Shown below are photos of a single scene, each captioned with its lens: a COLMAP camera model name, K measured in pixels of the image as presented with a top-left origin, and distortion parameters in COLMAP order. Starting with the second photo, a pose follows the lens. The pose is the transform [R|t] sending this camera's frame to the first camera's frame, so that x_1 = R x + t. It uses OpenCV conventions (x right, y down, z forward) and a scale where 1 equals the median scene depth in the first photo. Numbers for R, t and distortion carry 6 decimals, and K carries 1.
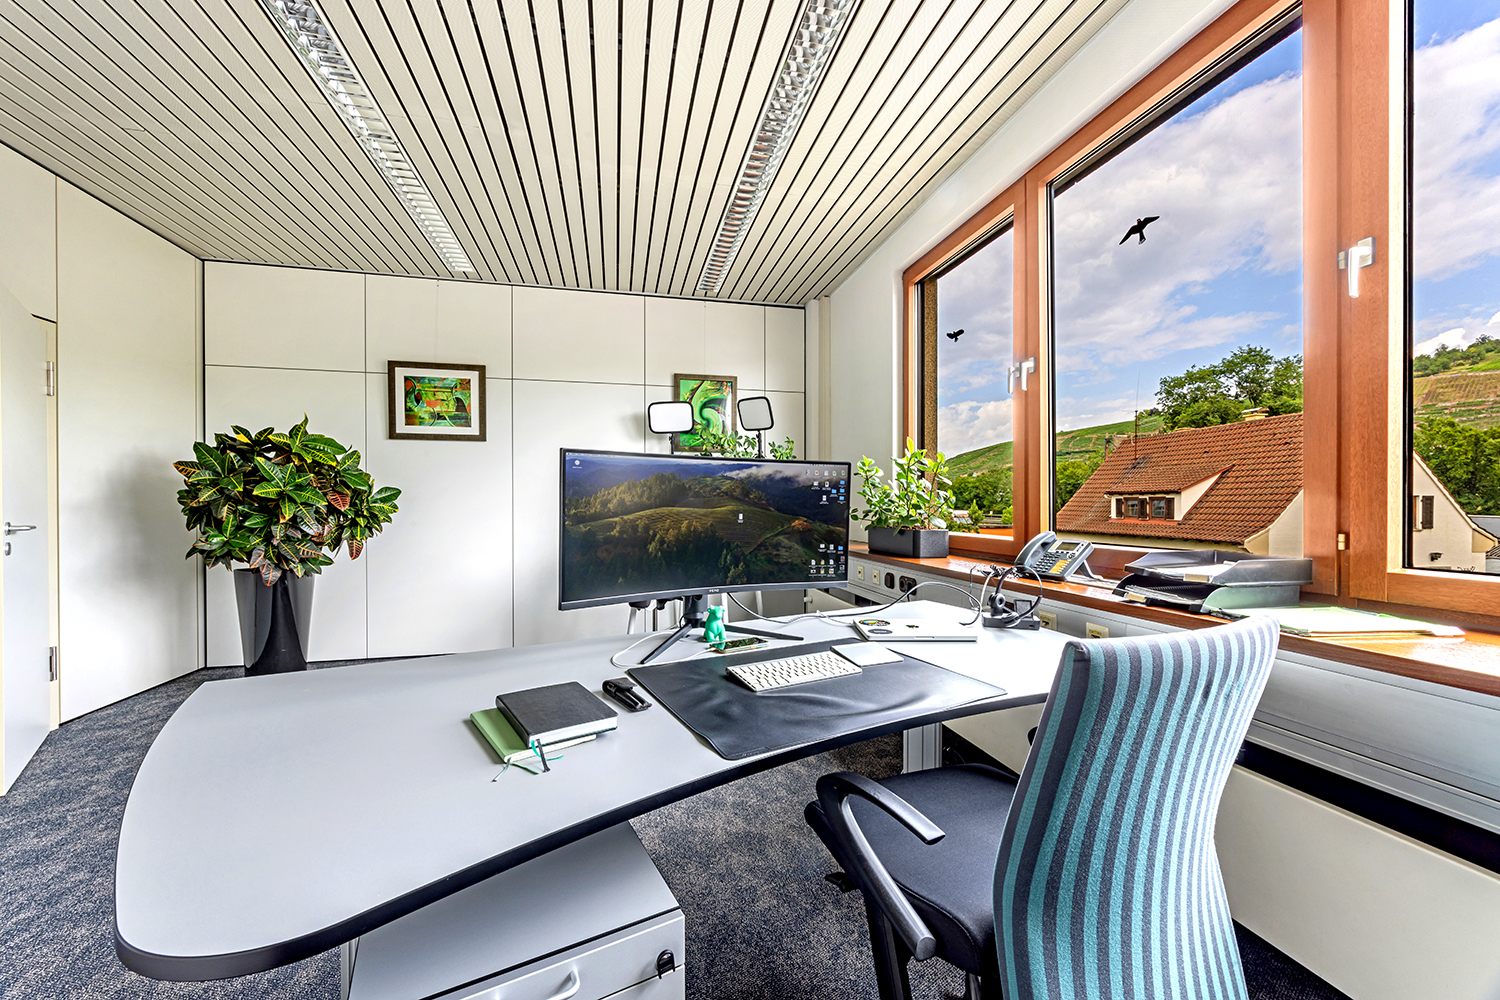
lens RADIAL K [[578.3, 0, 750.0], [0, 578.3, 500.0], [0, 0, 1]] dist [-0.000524, 0.000119]
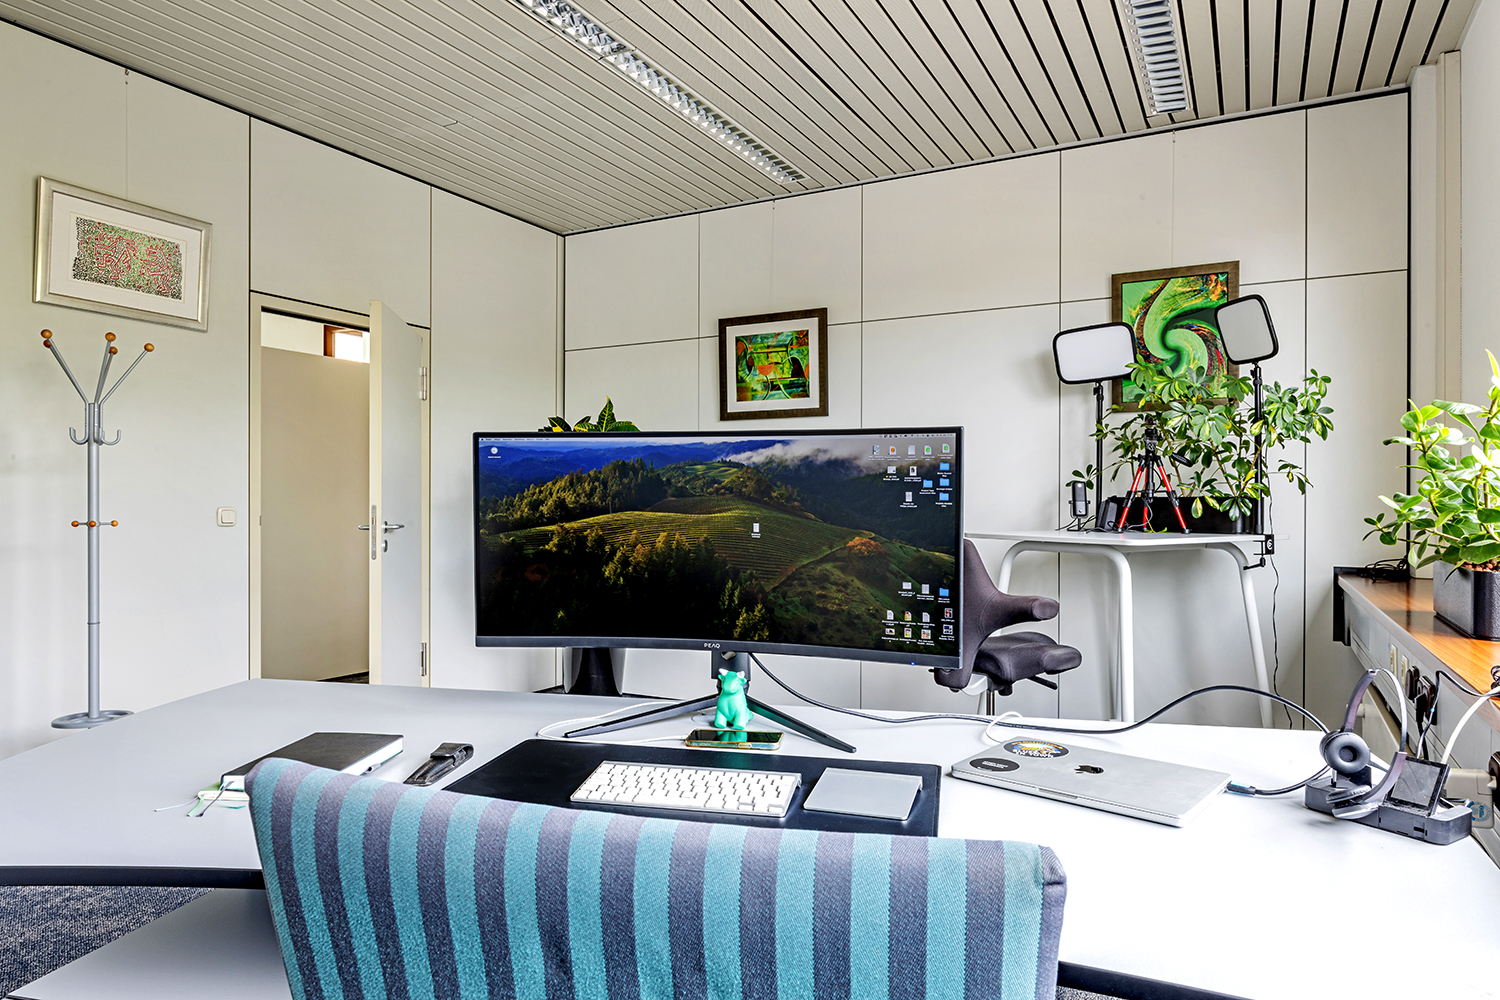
lens RADIAL K [[929.2, 0, 750.0], [0, 929.2, 500.0], [0, 0, 1]] dist [-0.005175, -0.003086]
pose [[0.746186, -0.000816, -0.665737, 0.586511], [0.001428, 0.999999, 0.000375, -0.000733], [0.665736, -0.001230, 0.746186, 0.257569]]
